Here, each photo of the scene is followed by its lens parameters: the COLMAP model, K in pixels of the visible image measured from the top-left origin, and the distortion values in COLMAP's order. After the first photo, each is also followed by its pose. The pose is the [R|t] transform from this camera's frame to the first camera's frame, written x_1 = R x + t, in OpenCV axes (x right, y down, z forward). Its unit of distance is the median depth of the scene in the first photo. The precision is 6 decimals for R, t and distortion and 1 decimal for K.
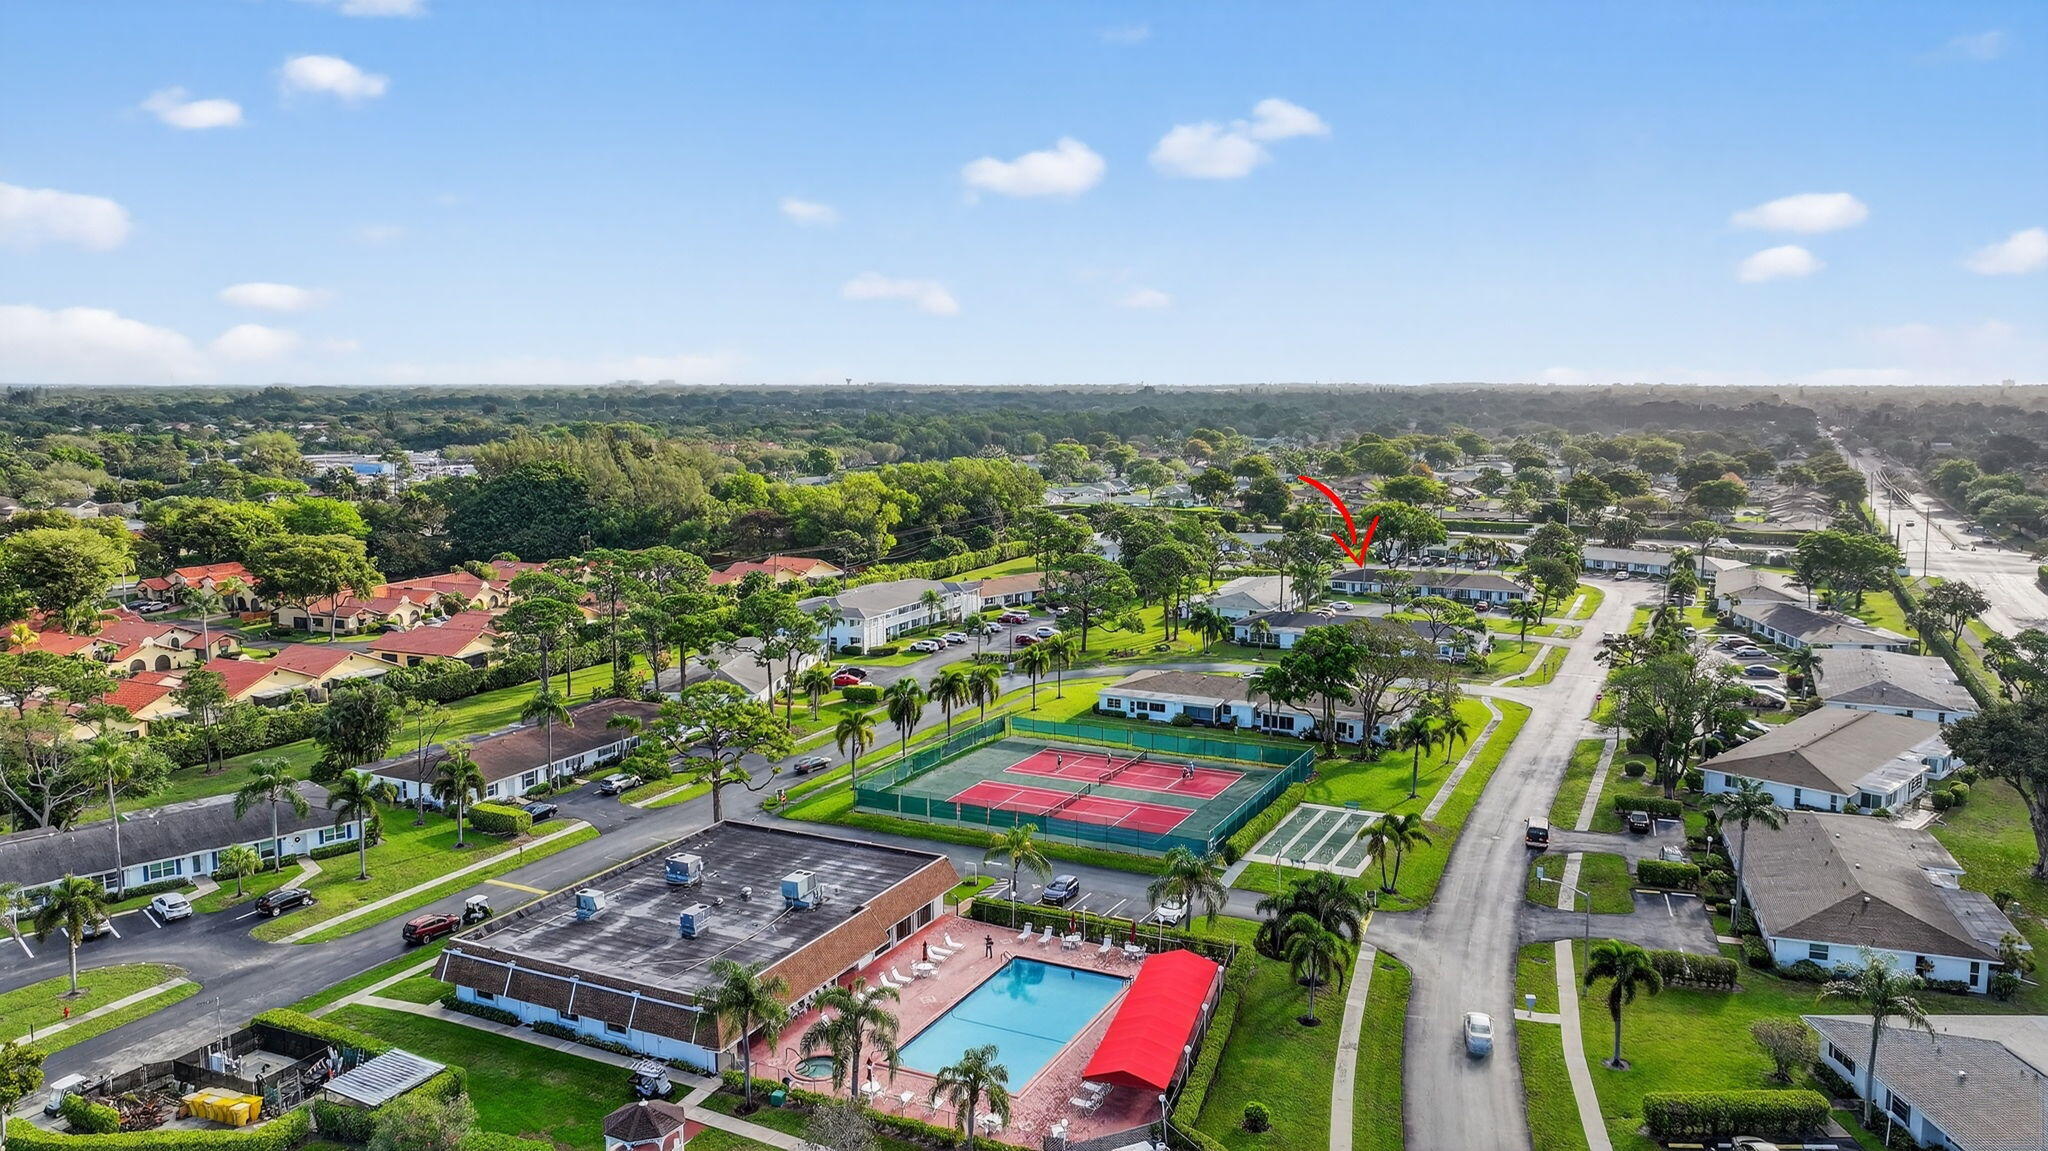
lens RADIAL K [[1431.4, 0, 1030.5], [0, 1431.4, 578.6], [0, 0, 1]] dist [0.004887, -0.003234]
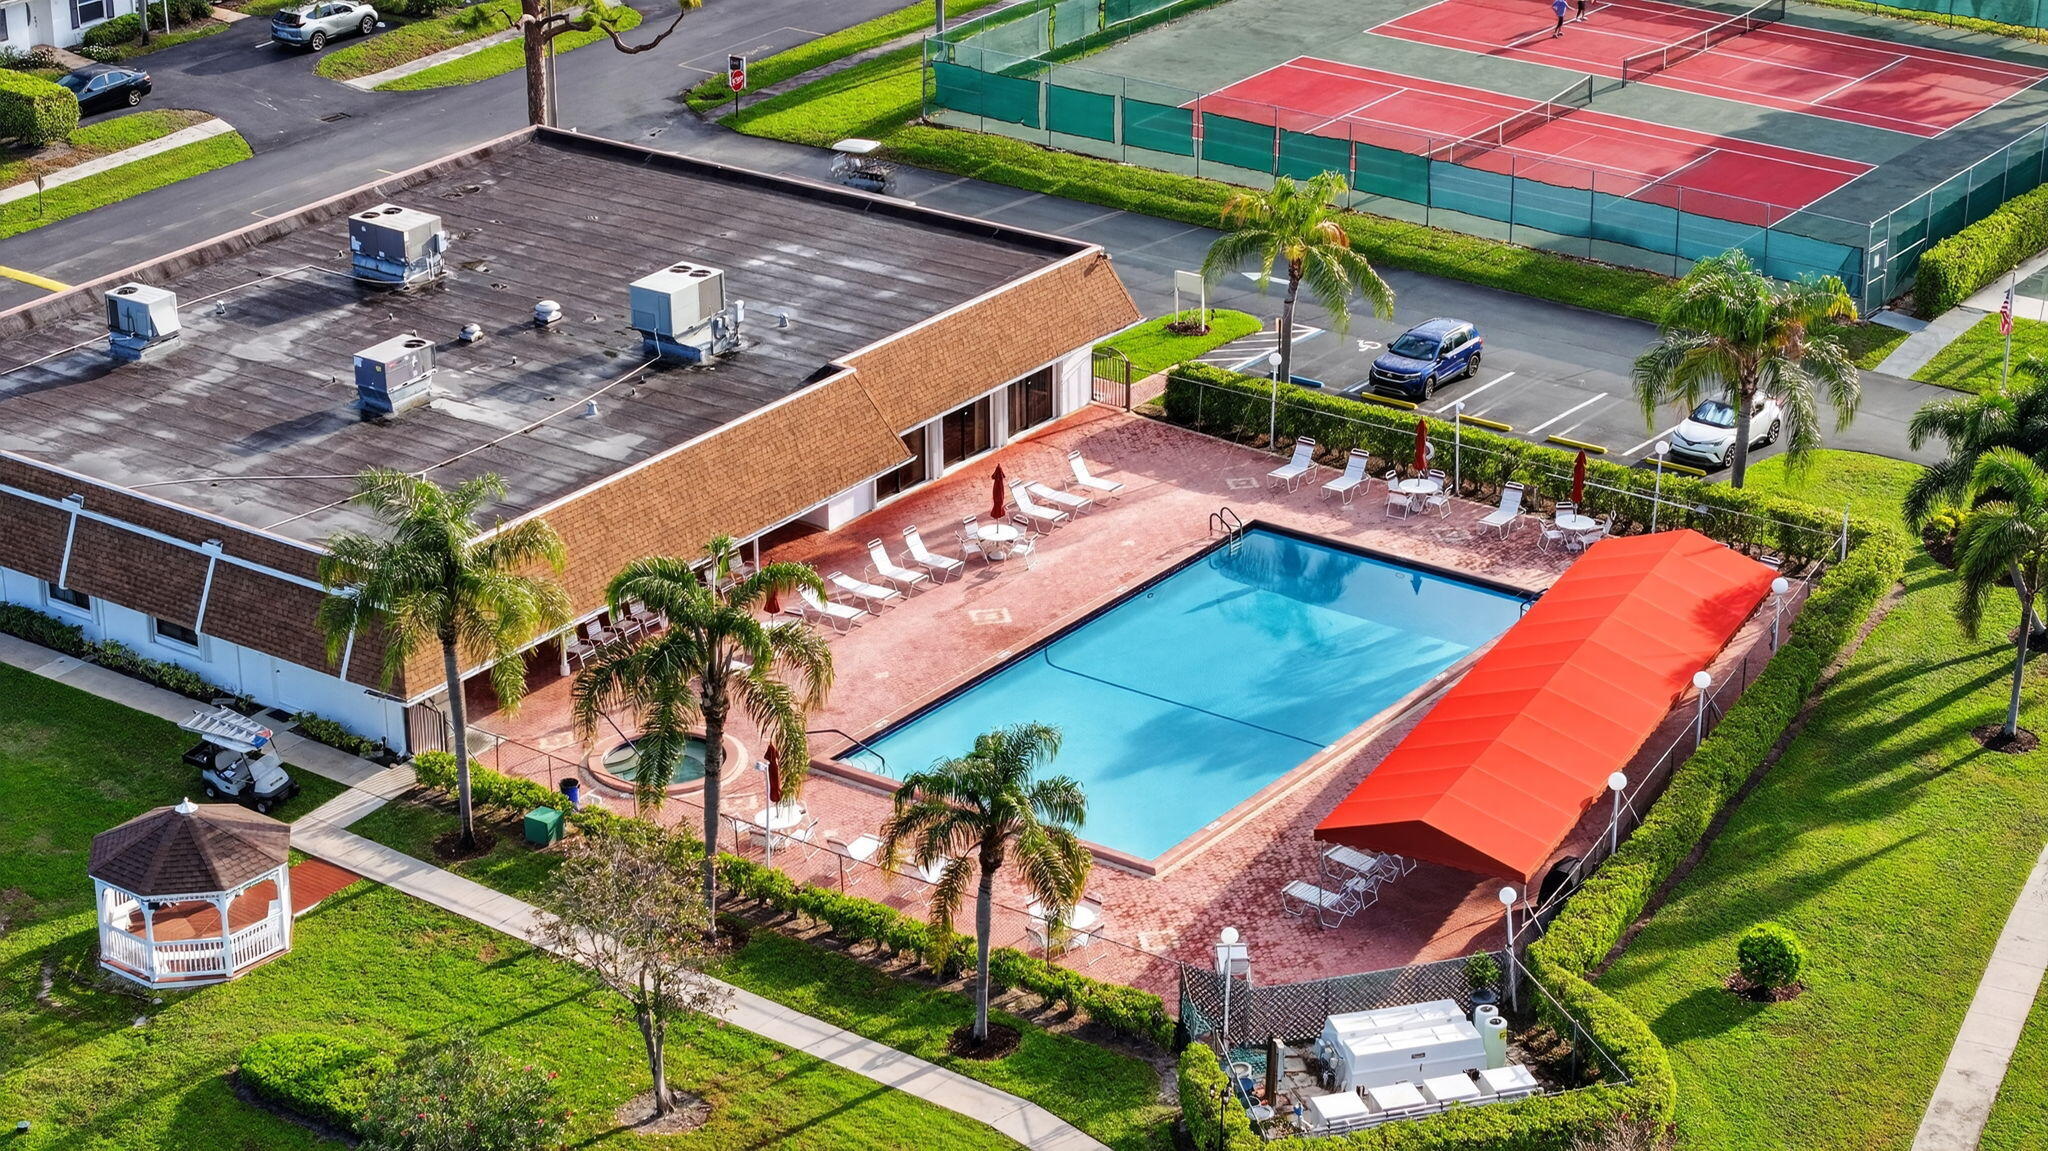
lens RADIAL K [[4110.0, 0, 1027.0], [0, 4110.0, 576.8], [0, 0, 1]] dist [-0.119896, -0.038890]
pose [[0.984938, 0.062449, -0.161239, 0.099252], [-0.018631, 0.965402, 0.260101, 0.003786], [0.171904, -0.253179, 0.952024, -0.016524]]
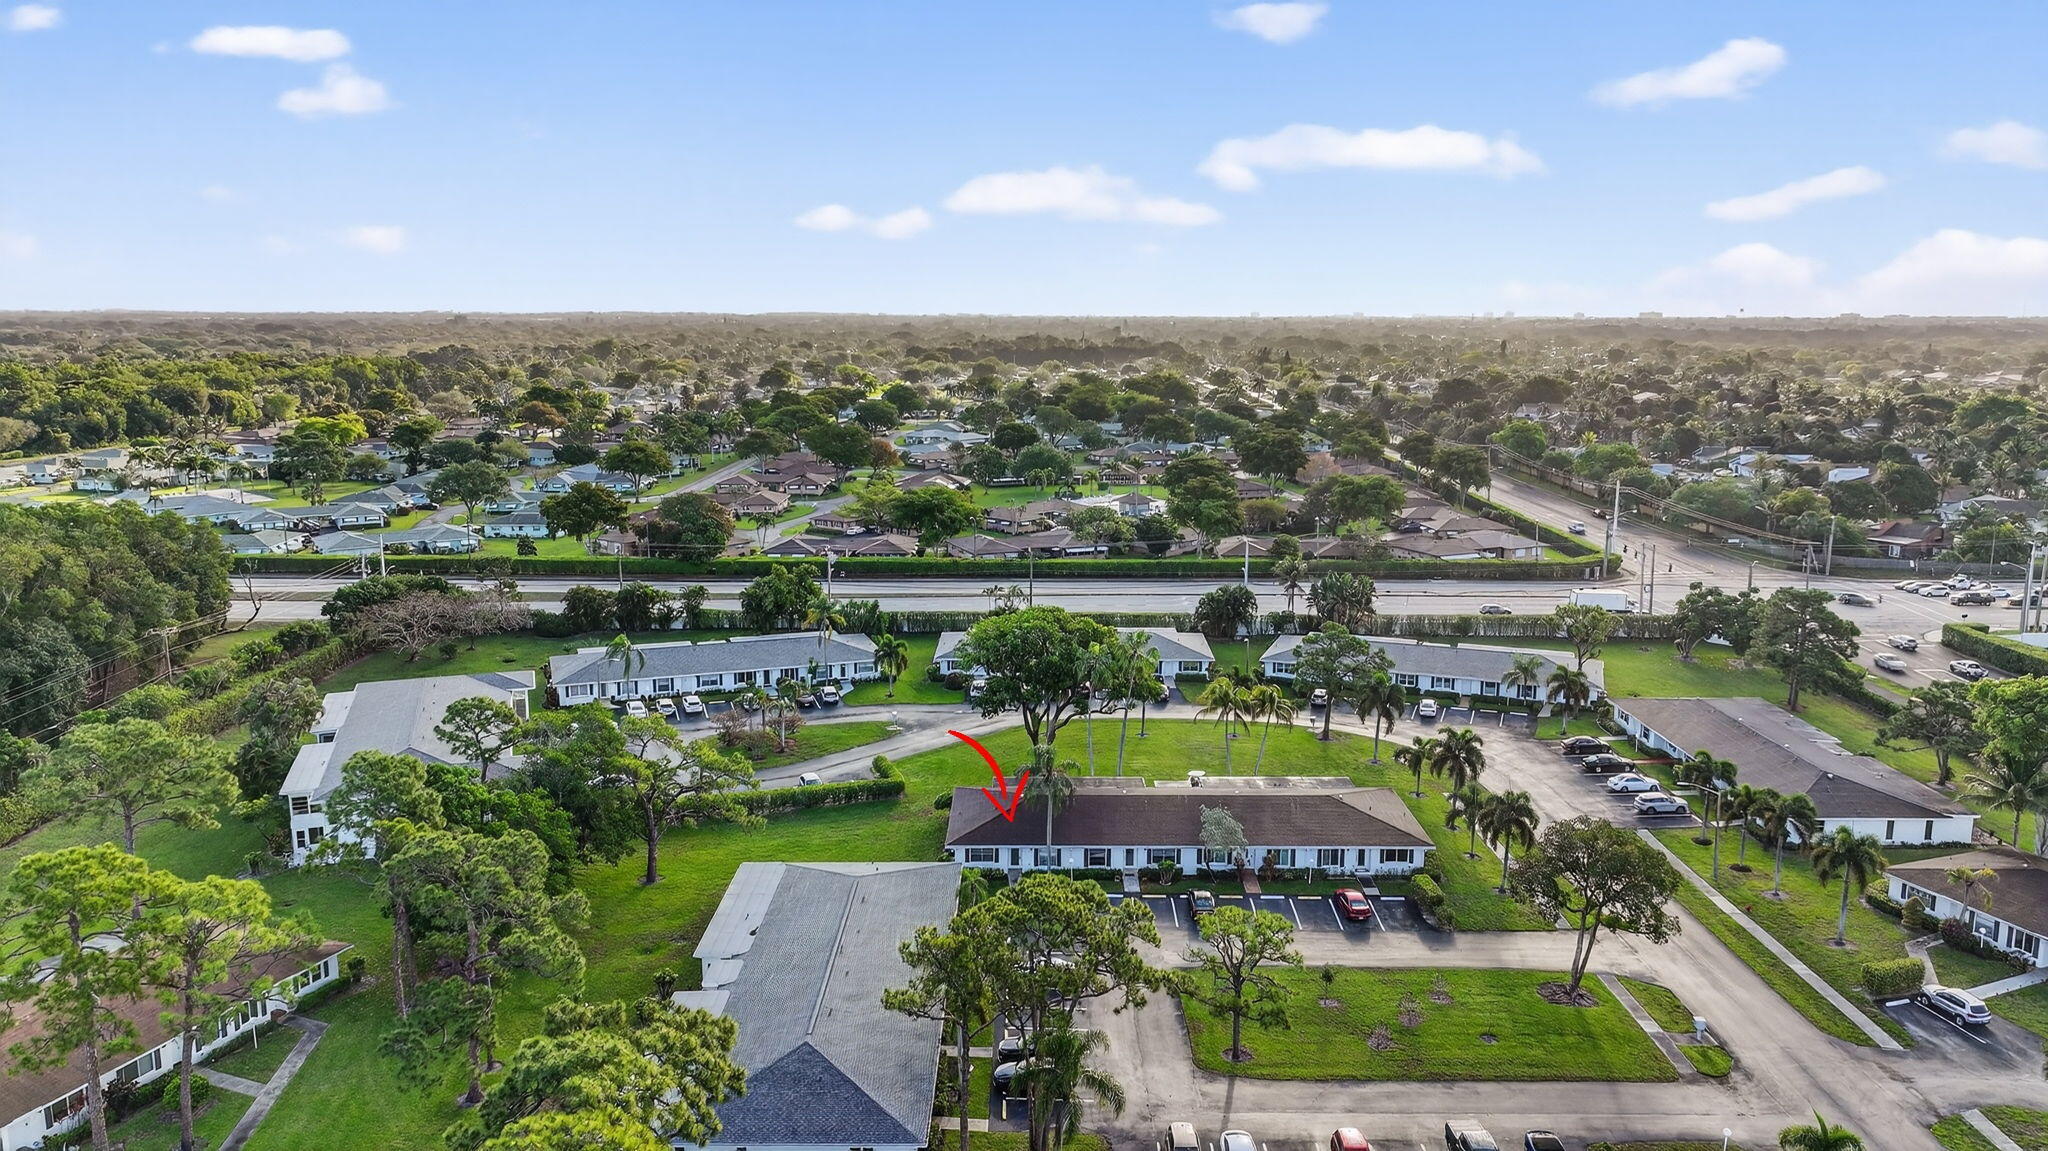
lens RADIAL K [[1431.4, 0, 1030.5], [0, 1431.4, 578.6], [0, 0, 1]] dist [0.004887, -0.003234]
pose [[0.898475, -0.077985, 0.432042, 0.153959], [0.056439, 0.996448, 0.062491, -0.253991], [-0.435381, -0.031763, 0.899686, 1.643225]]
